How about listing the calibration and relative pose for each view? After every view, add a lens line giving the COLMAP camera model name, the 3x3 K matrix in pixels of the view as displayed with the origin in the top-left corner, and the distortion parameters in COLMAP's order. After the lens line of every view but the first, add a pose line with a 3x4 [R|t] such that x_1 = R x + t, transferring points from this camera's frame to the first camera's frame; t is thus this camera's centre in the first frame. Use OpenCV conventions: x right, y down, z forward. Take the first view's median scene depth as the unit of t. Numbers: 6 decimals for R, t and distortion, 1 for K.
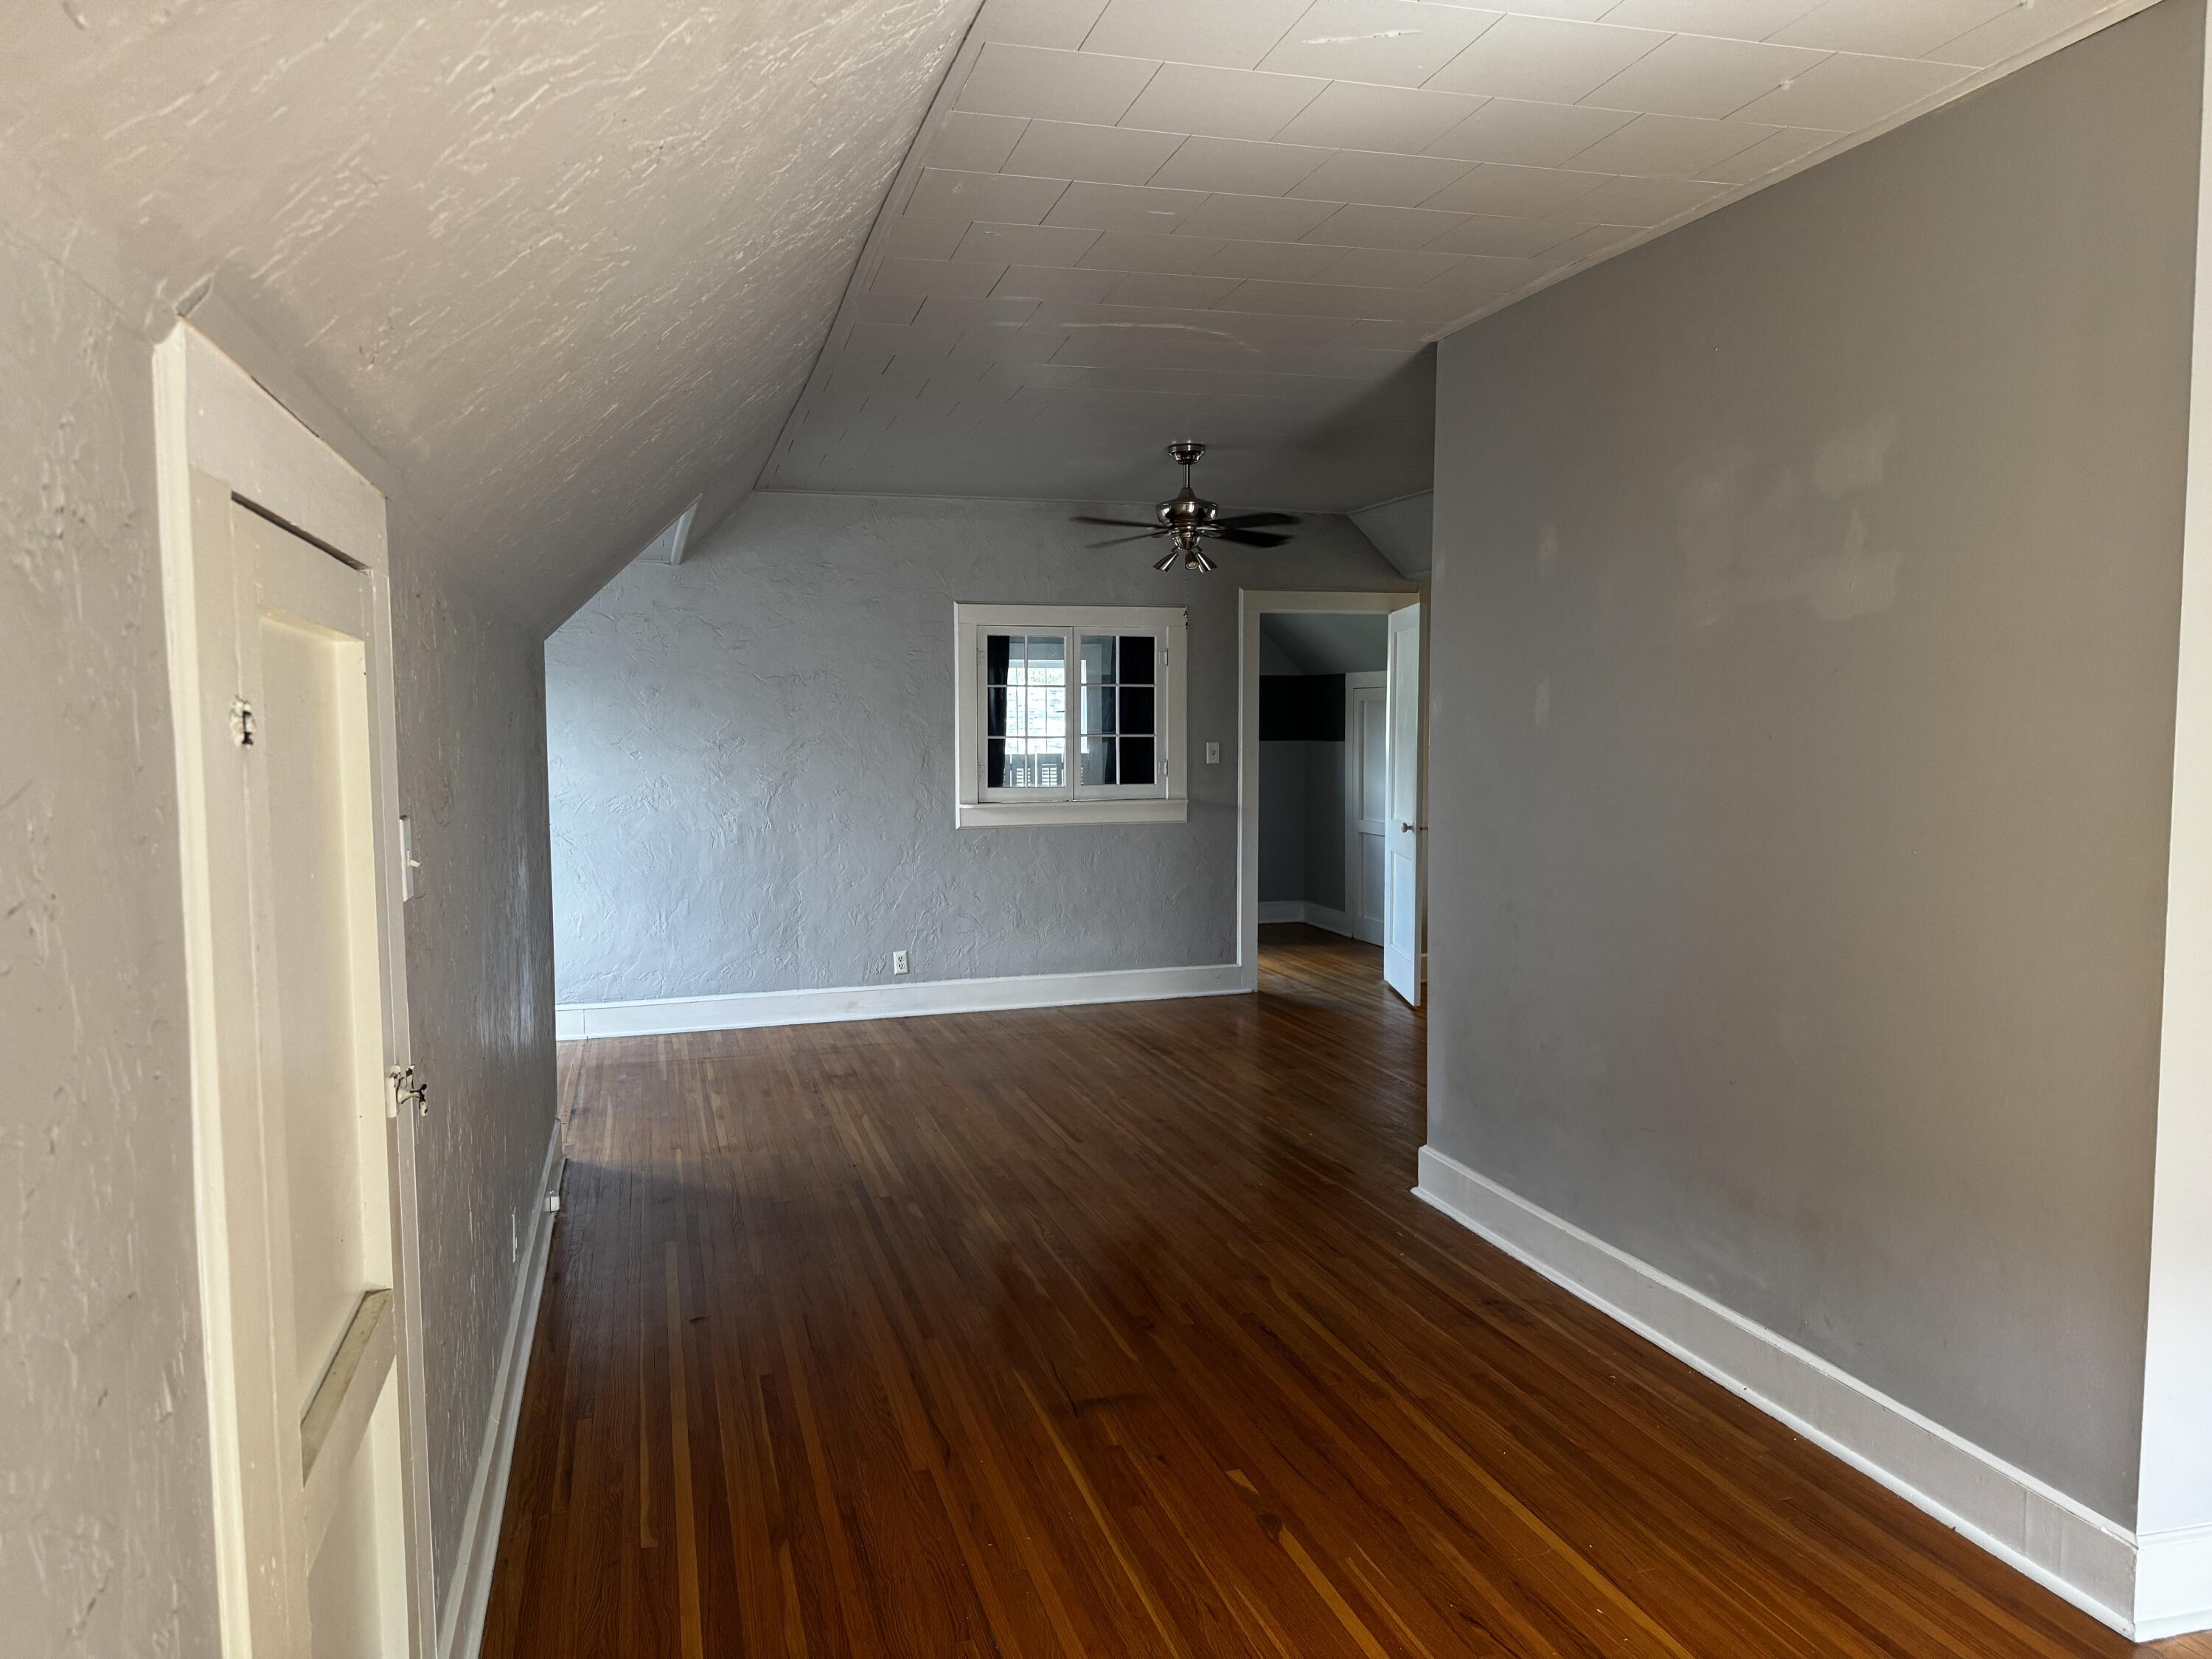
lens RADIAL K [[1566.8, 0, 1118.7], [0, 1566.8, 827.0], [0, 0, 1]] dist [0.150749, -0.211732]
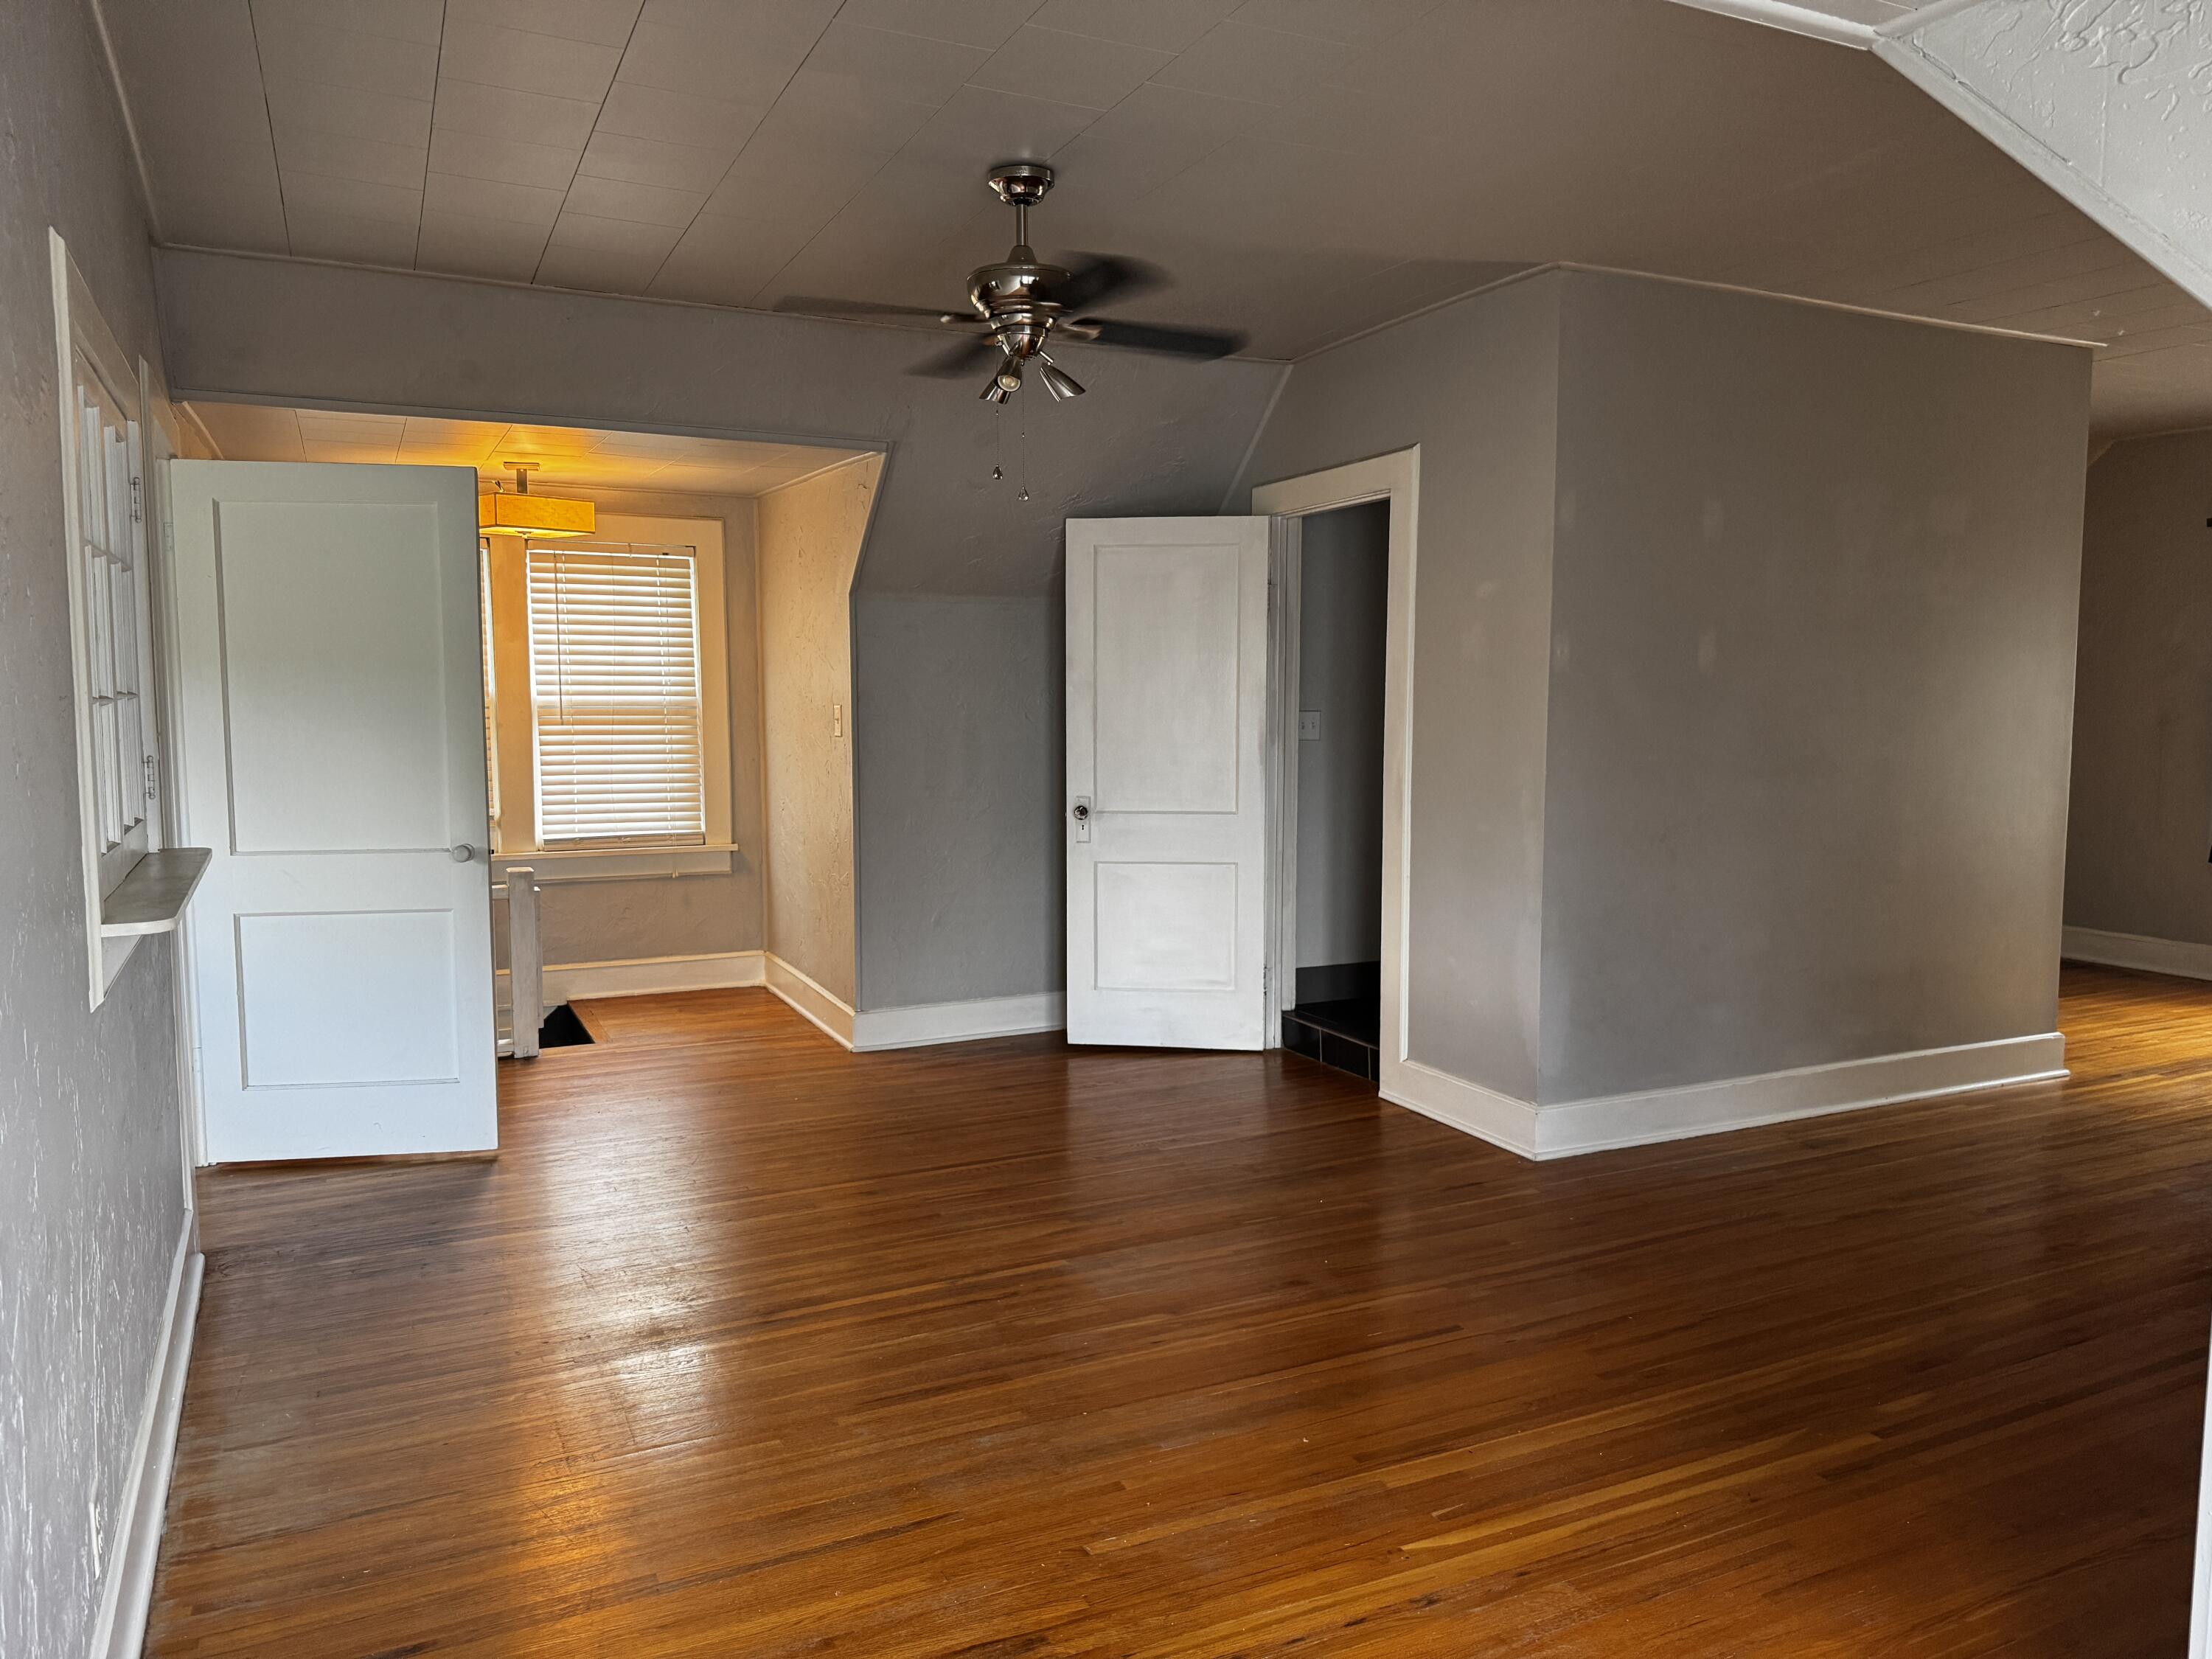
lens RADIAL K [[1566.8, 0, 1118.7], [0, 1566.8, 827.0], [0, 0, 1]] dist [0.150749, -0.211732]
pose [[-0.181754, -0.084772, 0.979683, -0.600710], [0.063464, 0.993189, 0.097714, -0.068508], [-0.981294, 0.079935, -0.175136, 1.214687]]
